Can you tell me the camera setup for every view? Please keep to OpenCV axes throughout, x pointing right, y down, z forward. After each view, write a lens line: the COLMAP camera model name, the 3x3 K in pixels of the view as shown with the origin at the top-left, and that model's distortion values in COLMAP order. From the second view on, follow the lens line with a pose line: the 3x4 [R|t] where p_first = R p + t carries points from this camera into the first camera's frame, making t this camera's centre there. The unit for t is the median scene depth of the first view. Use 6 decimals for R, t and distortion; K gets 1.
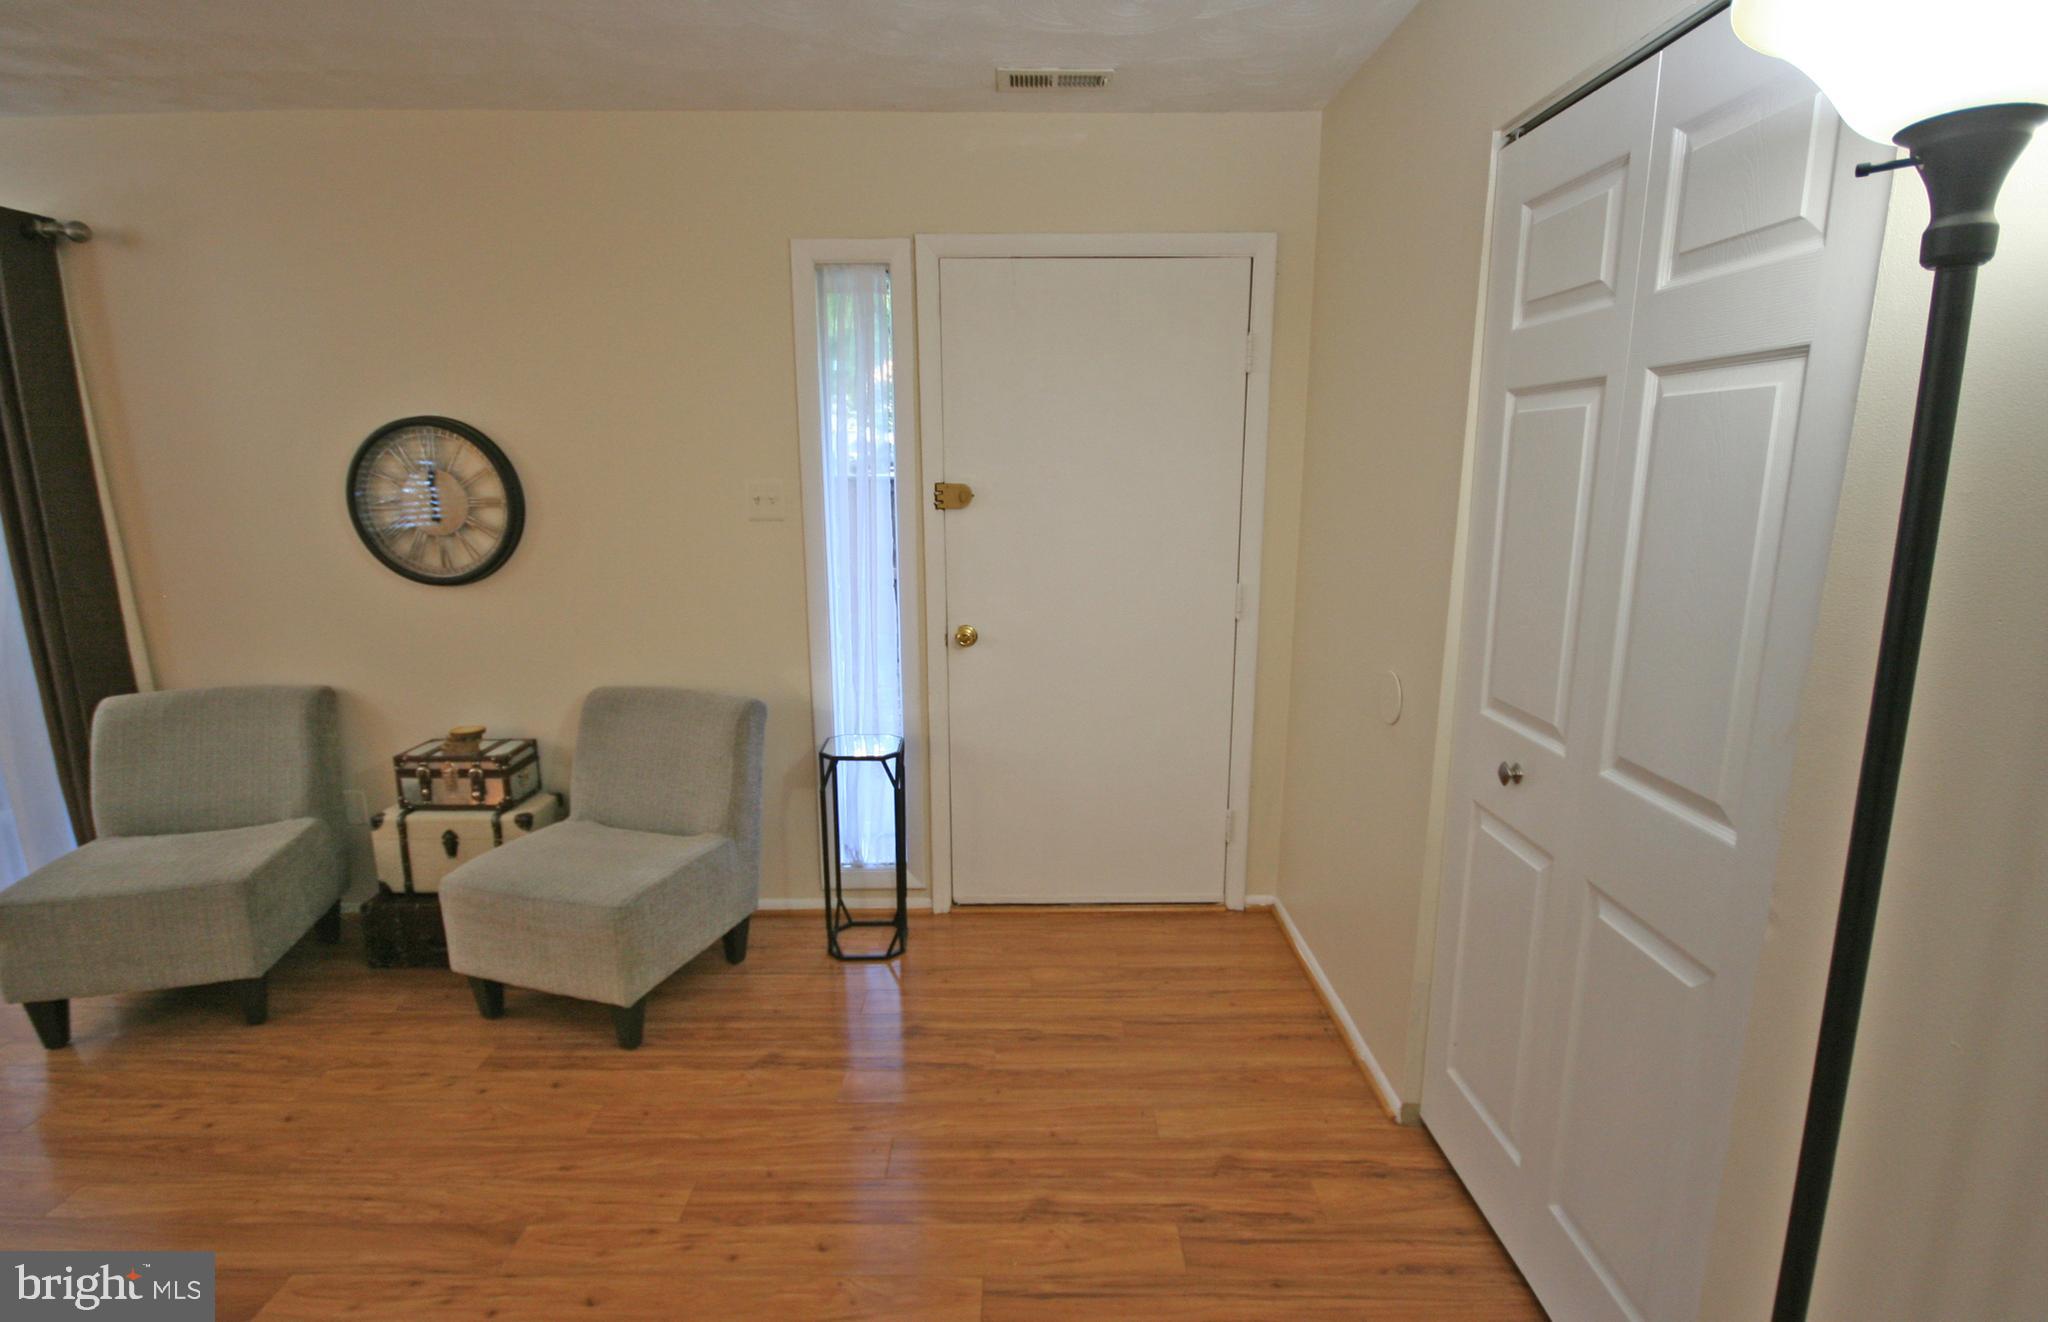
lens RADIAL K [[980.1, 0, 1023.4], [0, 980.1, 677.6], [0, 0, 1]] dist [0.002604, -0.006058]
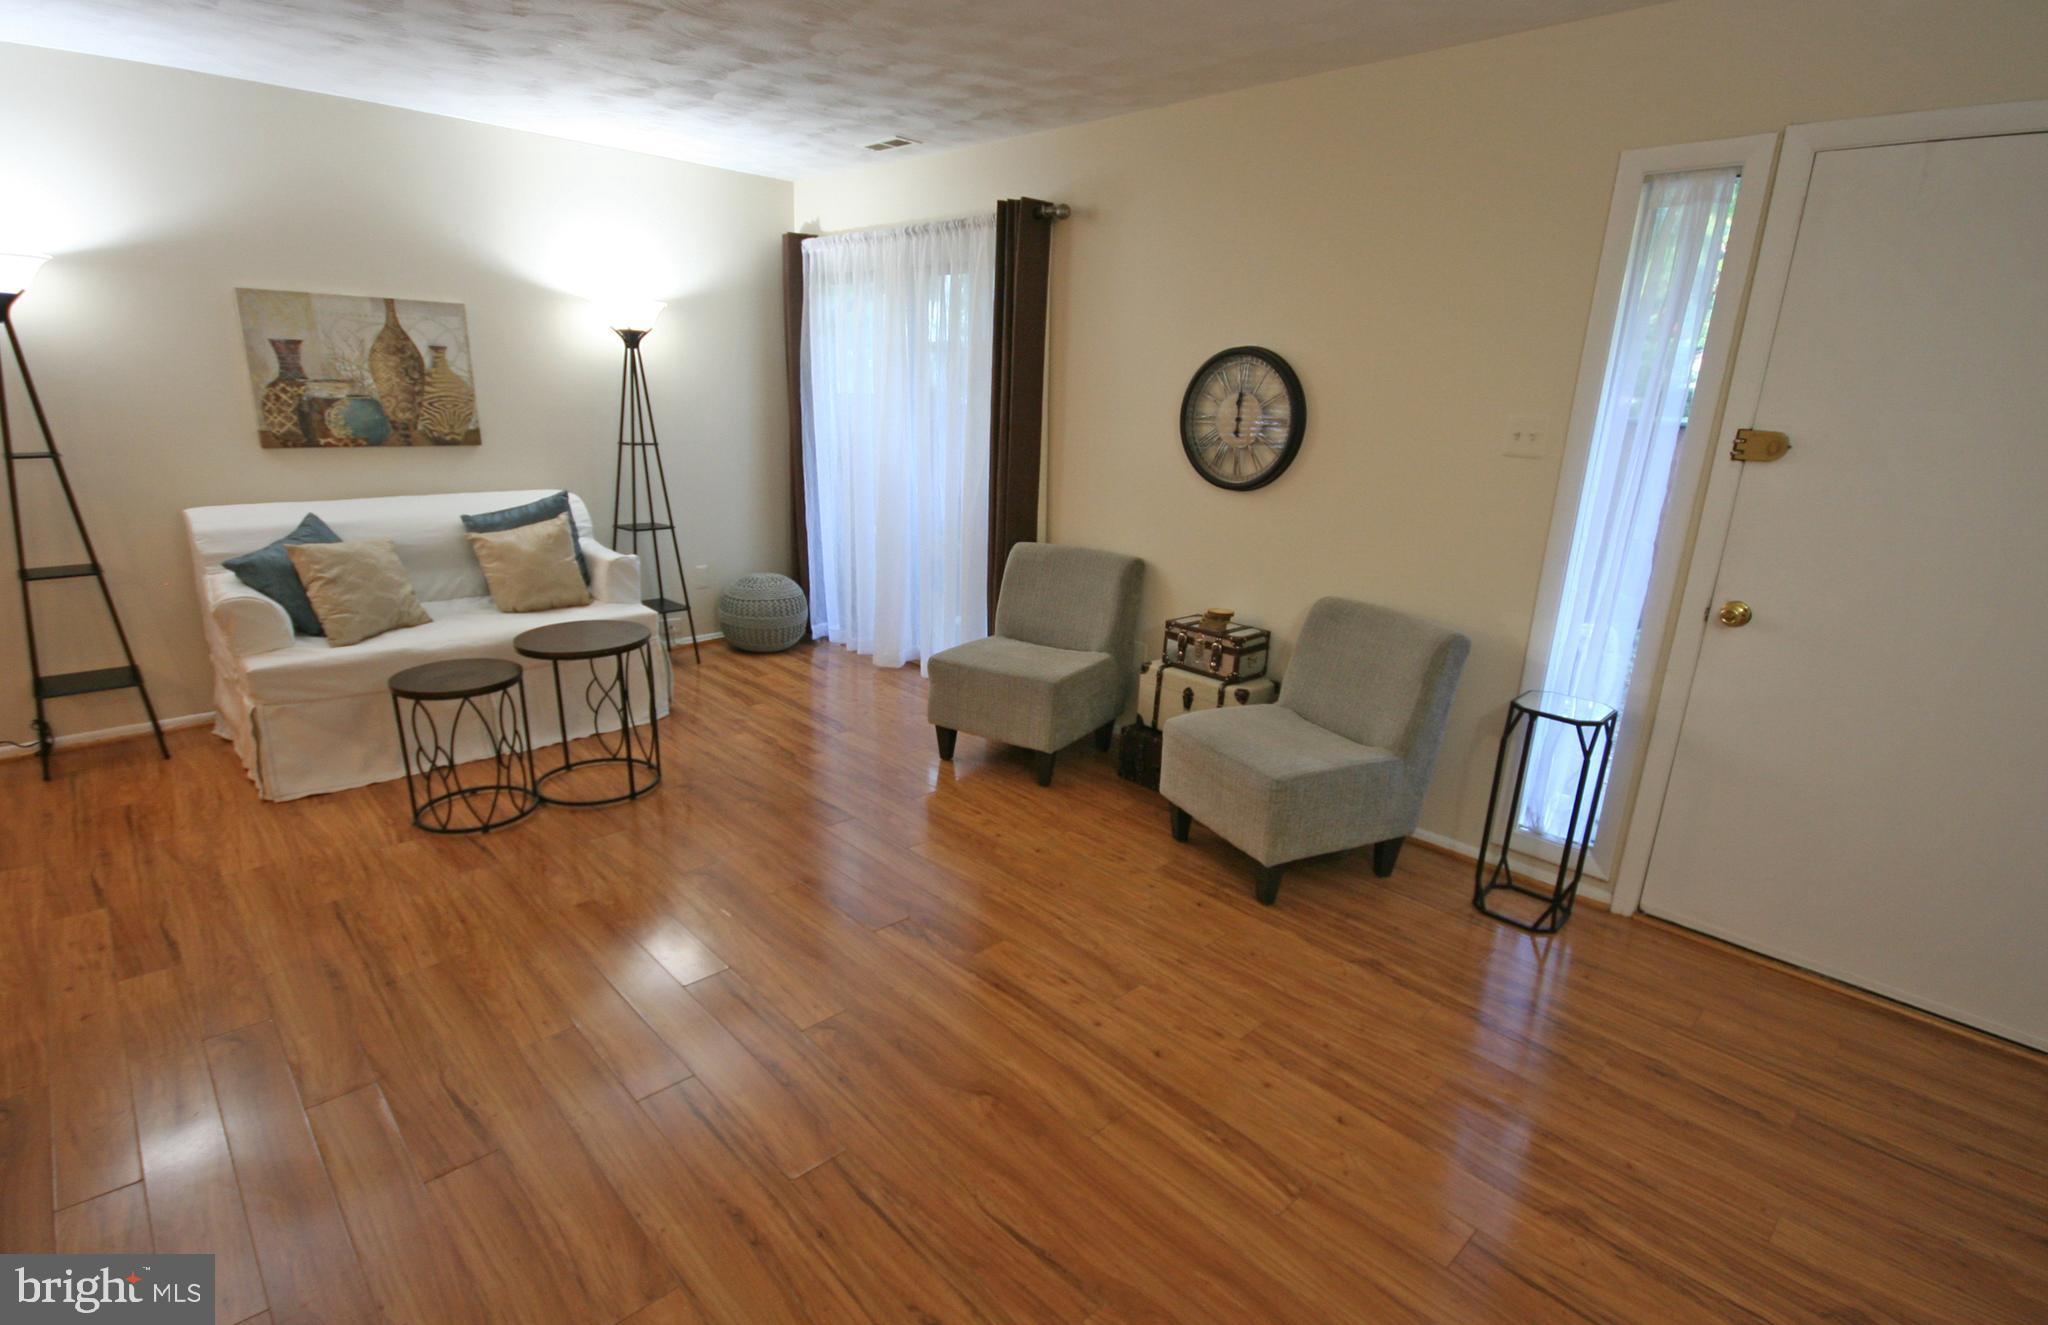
lens RADIAL K [[994.3, 0, 1029.0], [0, 994.3, 675.7], [0, 0, 1]] dist [0.000373, -0.000053]
pose [[0.689233, 0.230638, -0.686851, 0.130859], [-0.191886, 0.972238, 0.133916, 0.012134], [0.698669, 0.039498, 0.714354, -0.034466]]
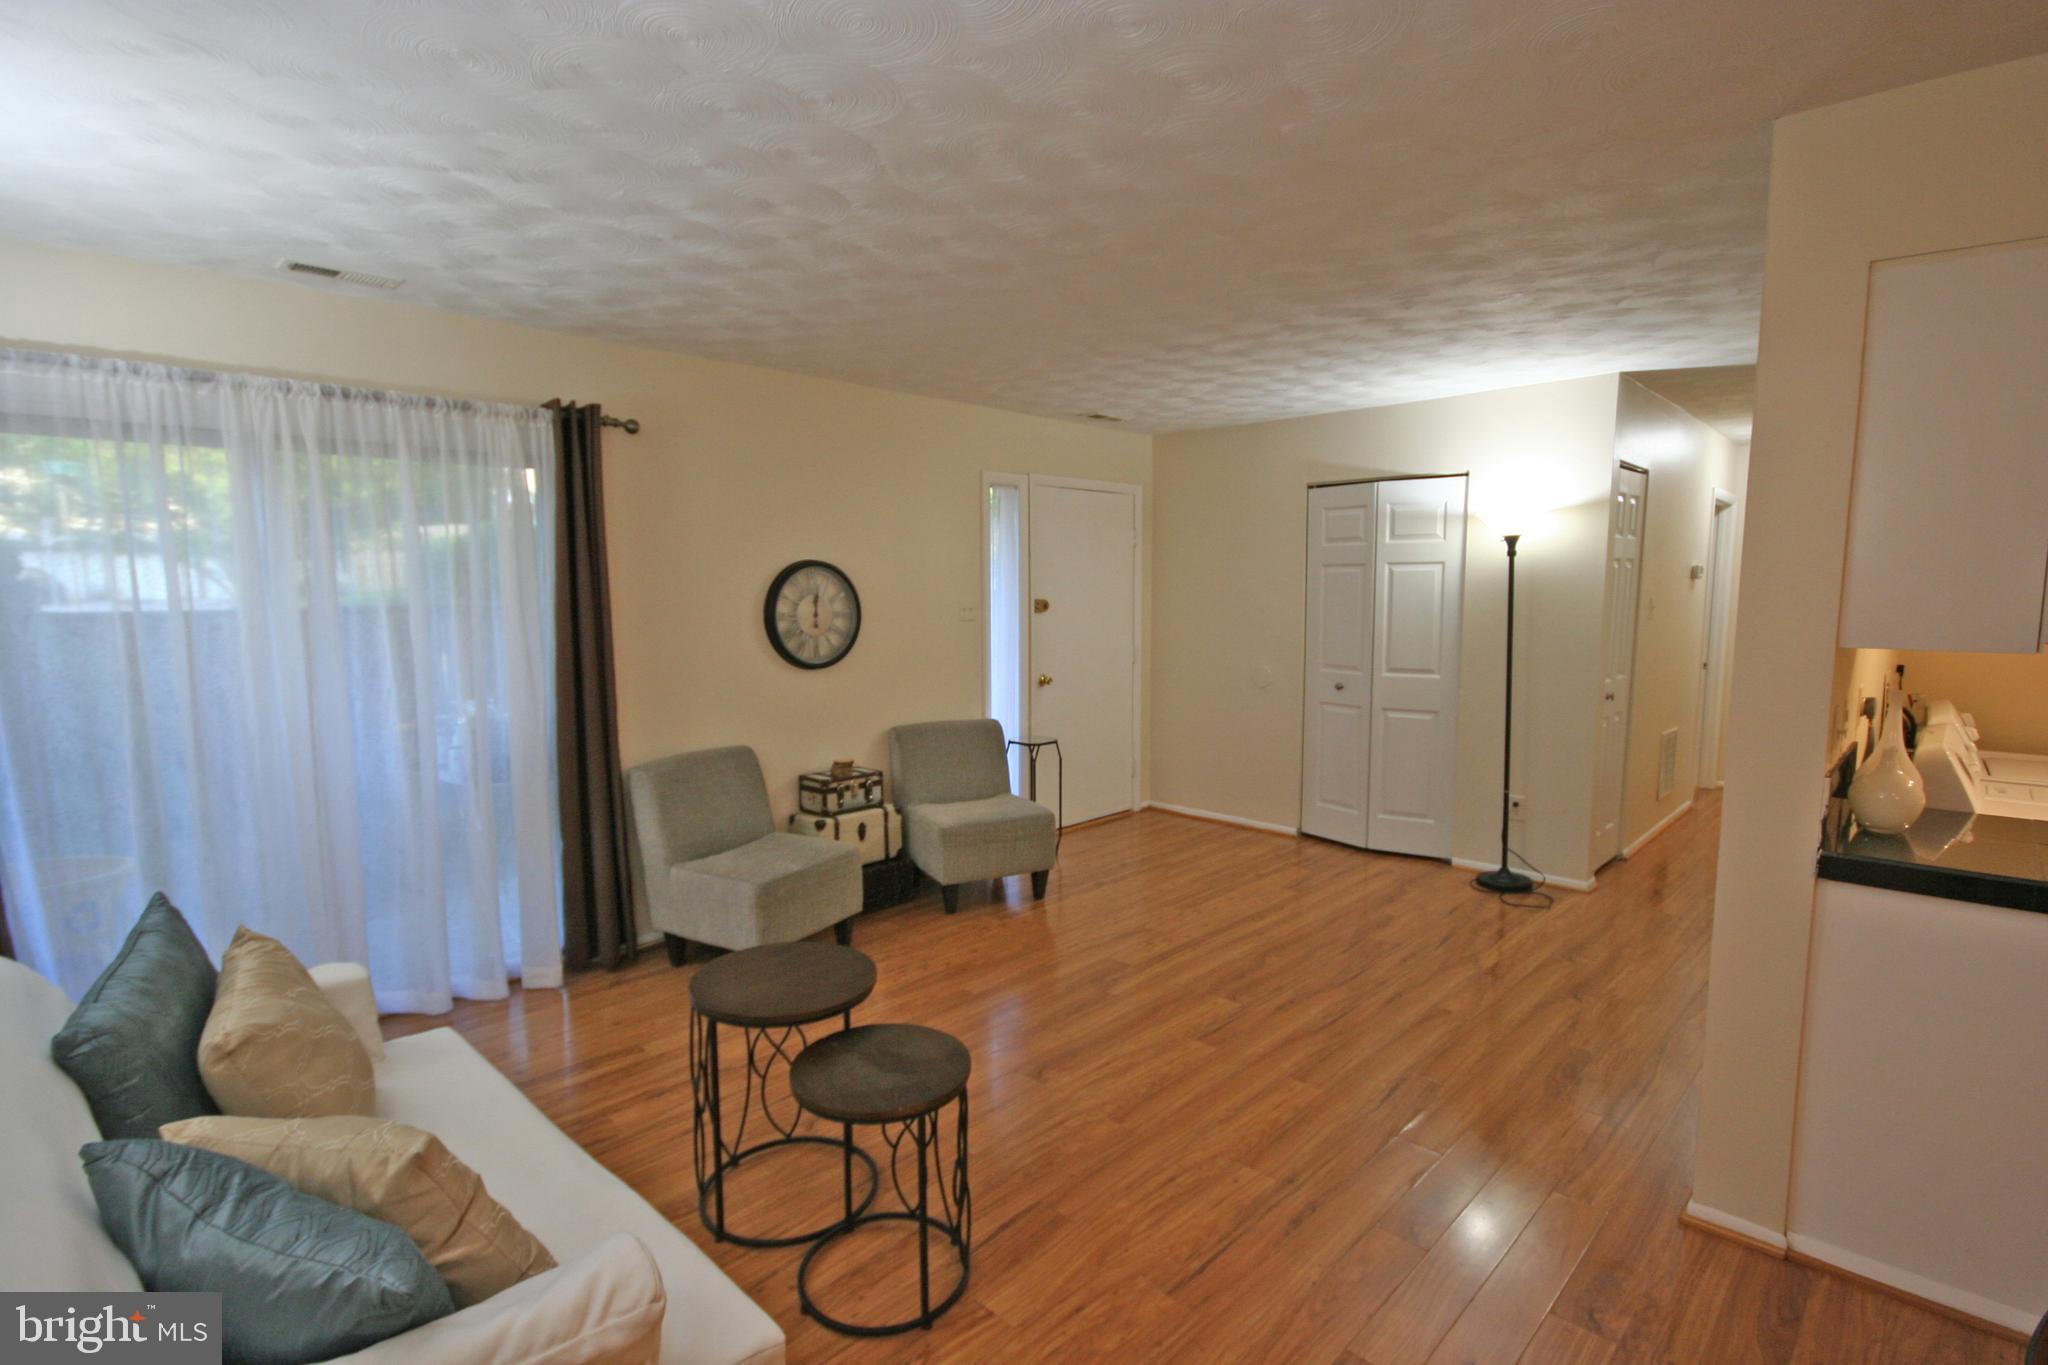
lens RADIAL K [[978.9, 0, 1026.2], [0, 978.9, 697.3], [0, 0, 1]] dist [-0.000472, -0.000724]
pose [[0.703473, -0.081616, 0.706020, -1.477579], [0.155909, 0.986909, -0.041259, 0.064854], [-0.693410, 0.139099, 0.706989, -0.300391]]
